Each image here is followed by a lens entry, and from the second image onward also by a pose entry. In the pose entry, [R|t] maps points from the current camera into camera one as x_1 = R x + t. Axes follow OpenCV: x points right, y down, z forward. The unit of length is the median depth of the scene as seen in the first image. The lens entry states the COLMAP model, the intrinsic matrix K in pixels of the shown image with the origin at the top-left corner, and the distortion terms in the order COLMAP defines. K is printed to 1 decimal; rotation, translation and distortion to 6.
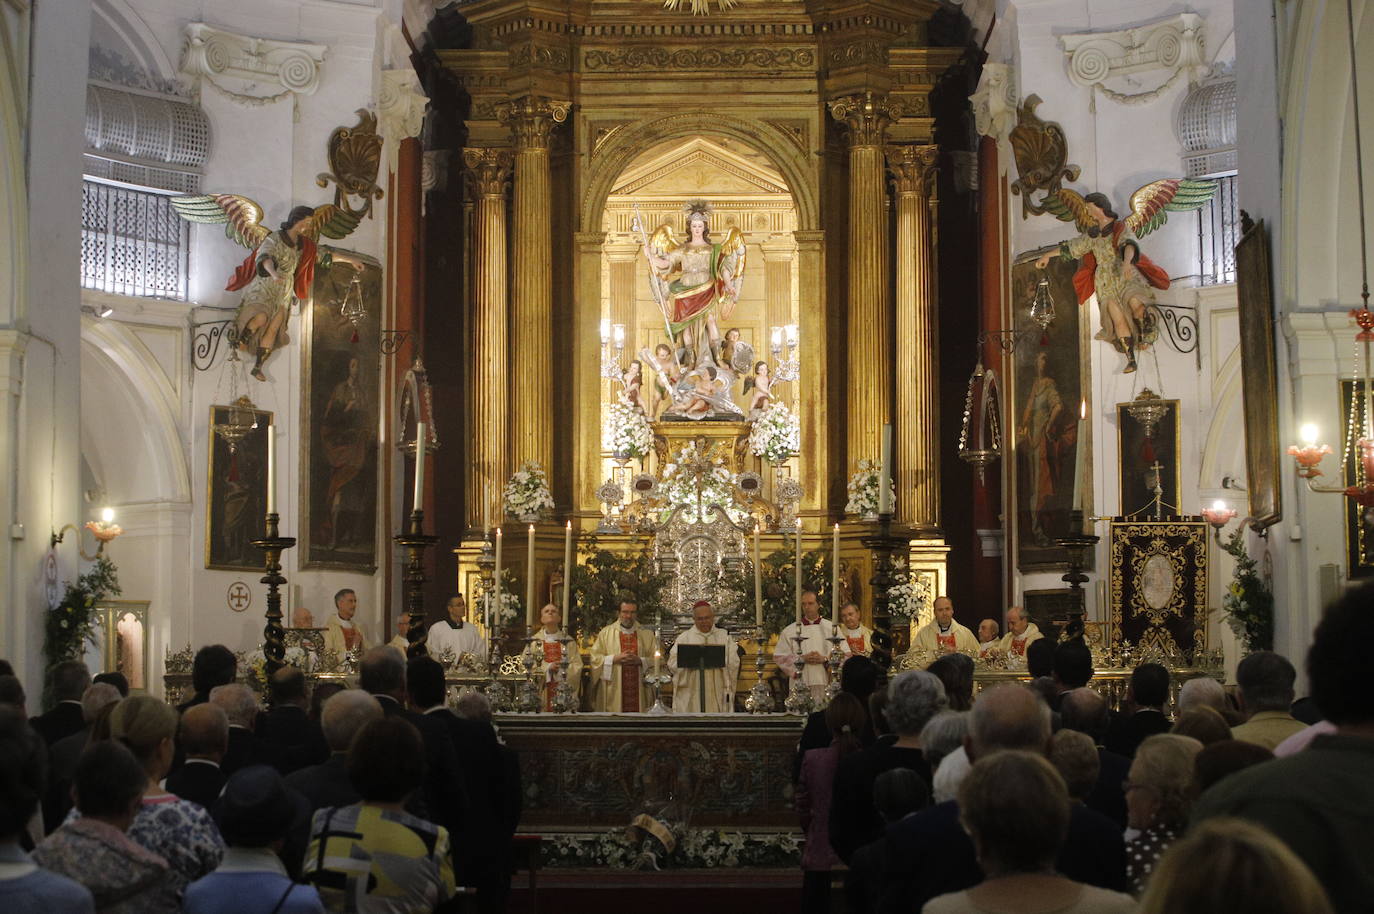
lens RADIAL K [[2771.4, 0, 662.9], [0, 2771.4, 459.9], [0, 0, 1]] dist [-0.350072, 0.471920]
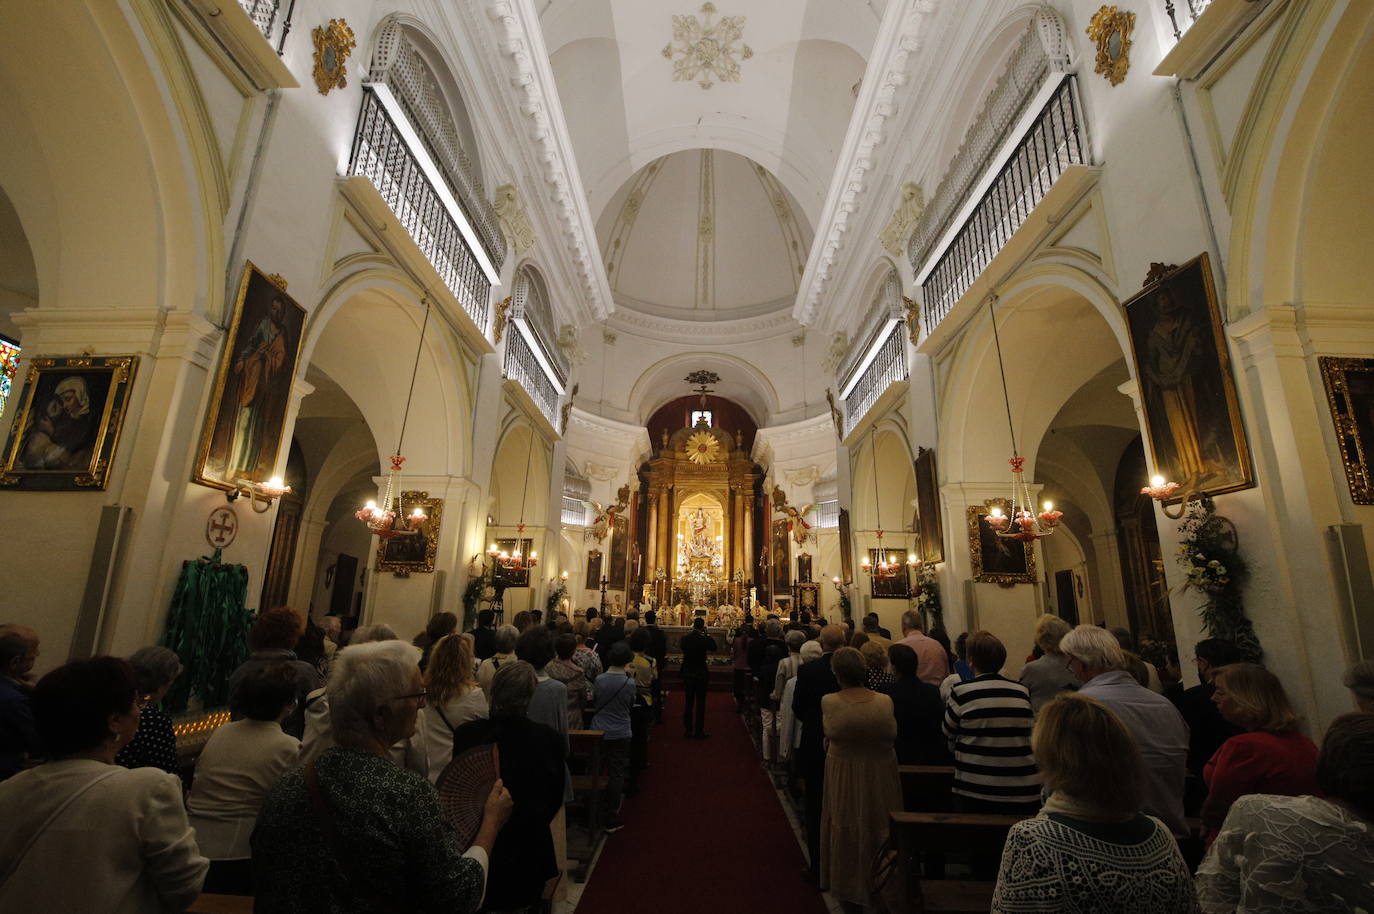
lens RADIAL K [[597.9, 0, 684.4], [0, 597.9, 466.4], [0, 0, 1]] dist [-0.001291, -0.000145]
pose [[0.999646, 0.026470, -0.002513, -0.013339], [-0.026517, 0.985505, -0.167559, 0.003287], [-0.001959, 0.167566, 0.985859, 0.044670]]
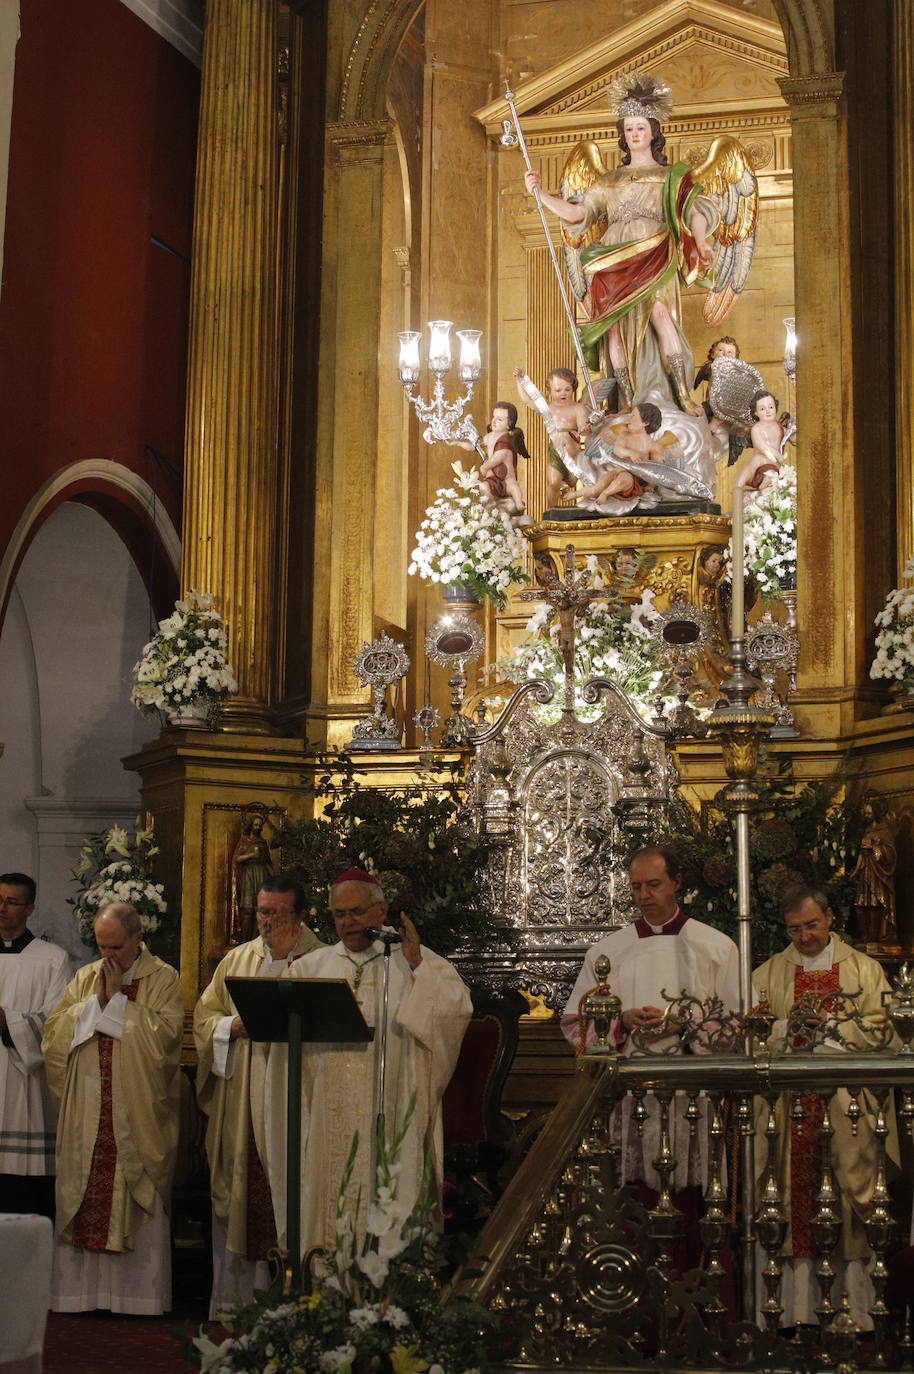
lens RADIAL K [[2784.8, 0, 498.9], [0, 2784.8, 688.9], [0, 0, 1]] dist [-0.352953, 0.560721]
pose [[0.961781, -0.027753, -0.272410, 0.126561], [0.011772, 0.998121, -0.060126, 0.045044], [0.273567, 0.054621, 0.960301, 0.578581]]
